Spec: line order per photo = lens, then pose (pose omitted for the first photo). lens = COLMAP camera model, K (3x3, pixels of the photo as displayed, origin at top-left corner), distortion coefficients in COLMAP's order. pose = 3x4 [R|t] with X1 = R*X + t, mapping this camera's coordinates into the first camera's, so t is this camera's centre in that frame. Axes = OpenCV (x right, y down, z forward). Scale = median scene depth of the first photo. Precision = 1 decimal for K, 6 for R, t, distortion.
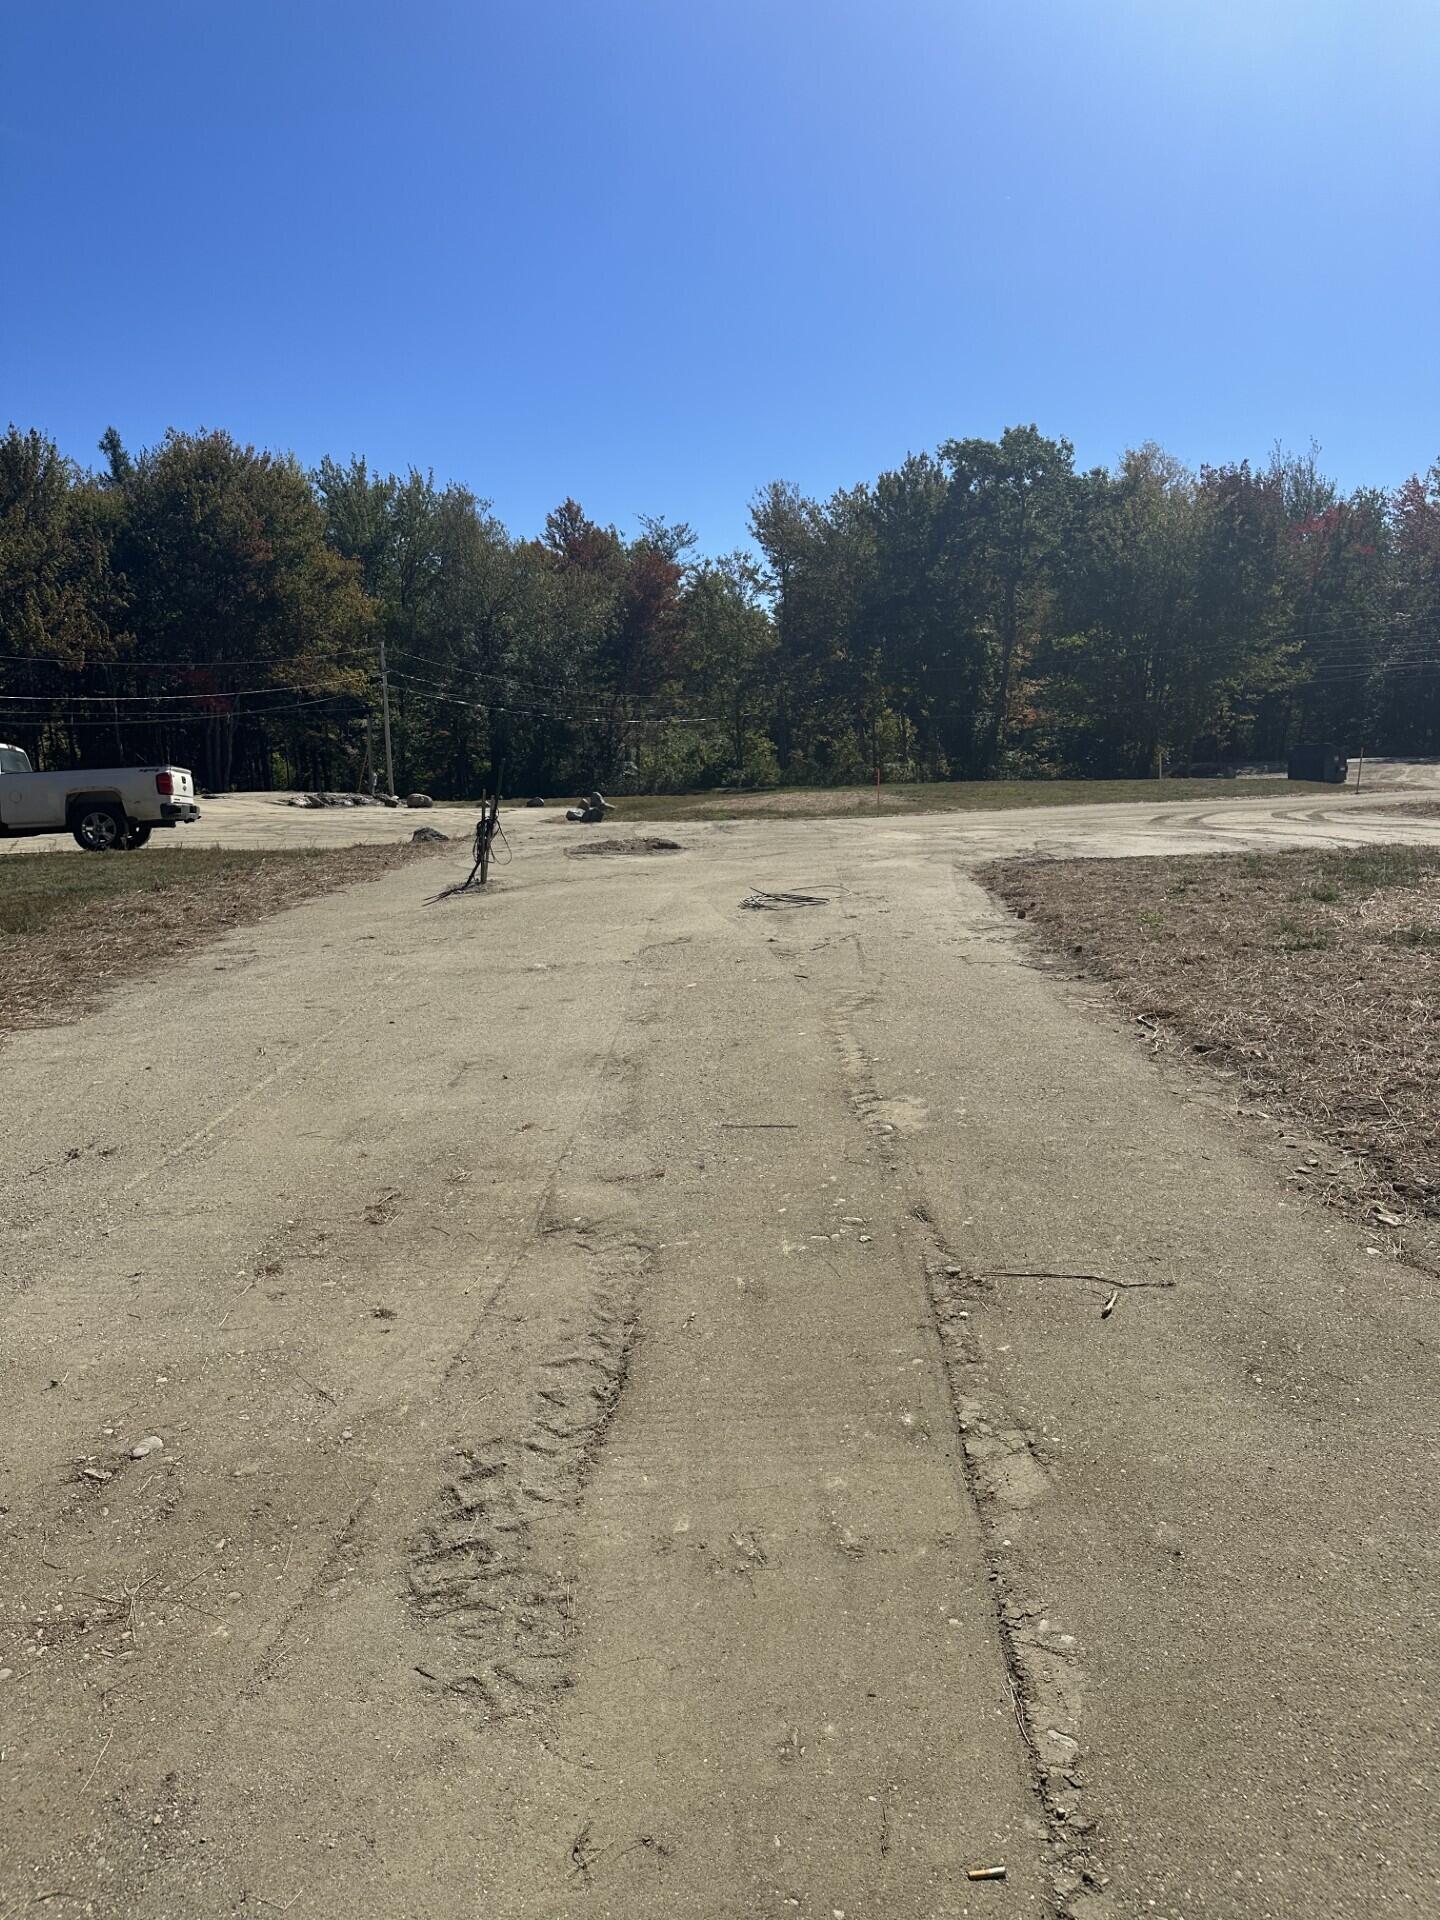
lens RADIAL K [[1412.8, 0, 720.0], [0, 1412.8, 960.0], [0, 0, 1]] dist [0.109587, -0.092051]
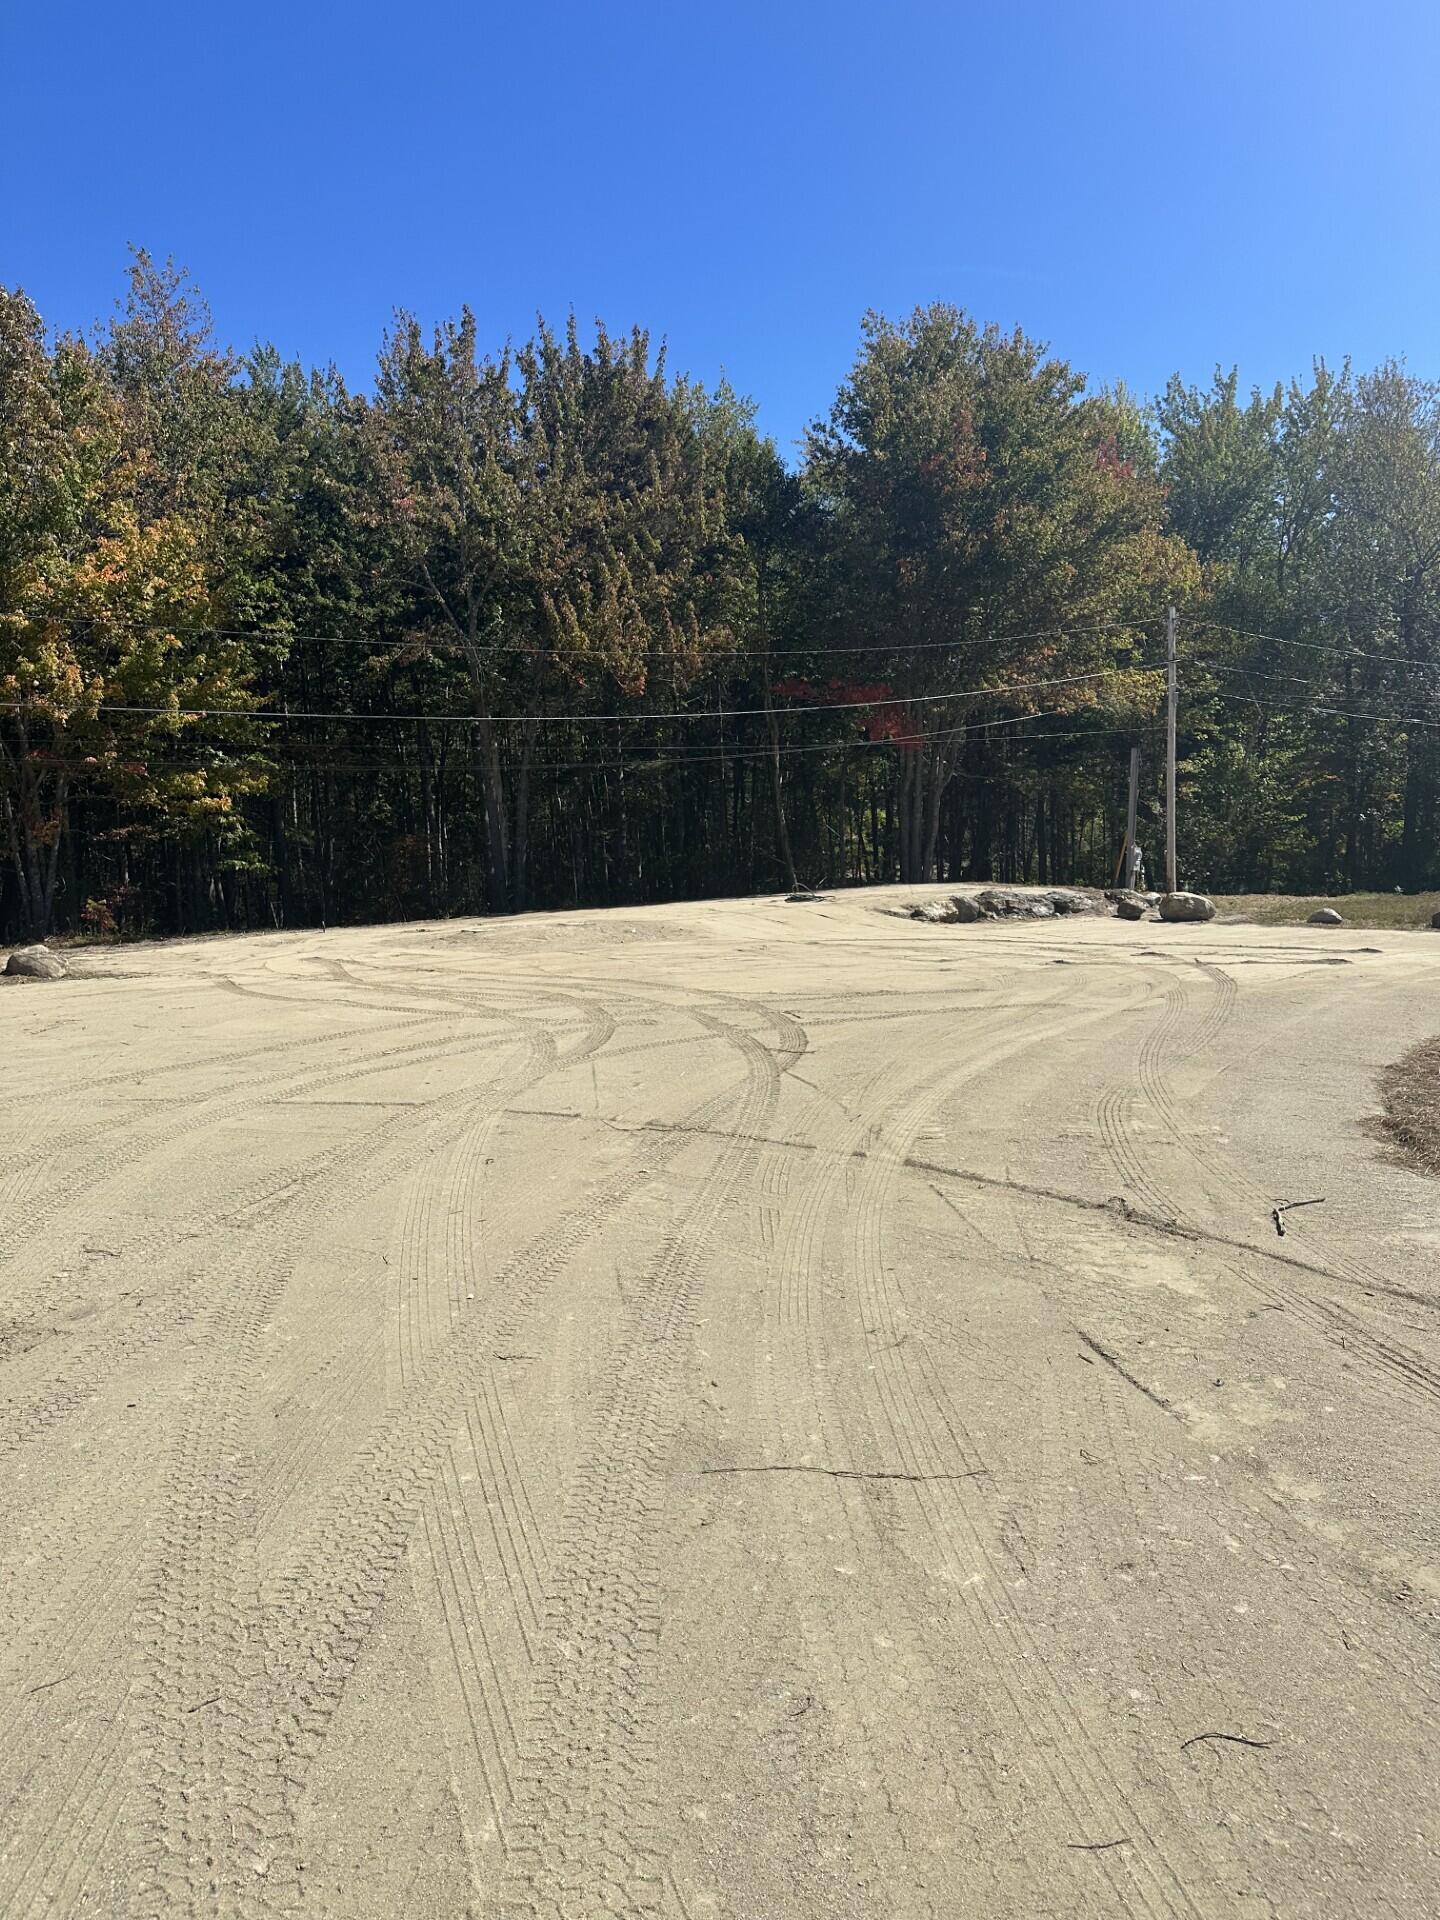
lens RADIAL K [[1412.8, 0, 720.0], [0, 1412.8, 960.0], [0, 0, 1]] dist [0.109587, -0.092051]
pose [[0.806464, 0.036760, -0.590139, -0.041455], [-0.064851, 0.997543, -0.026486, -0.052443], [0.587716, 0.059631, 0.806867, 0.386482]]
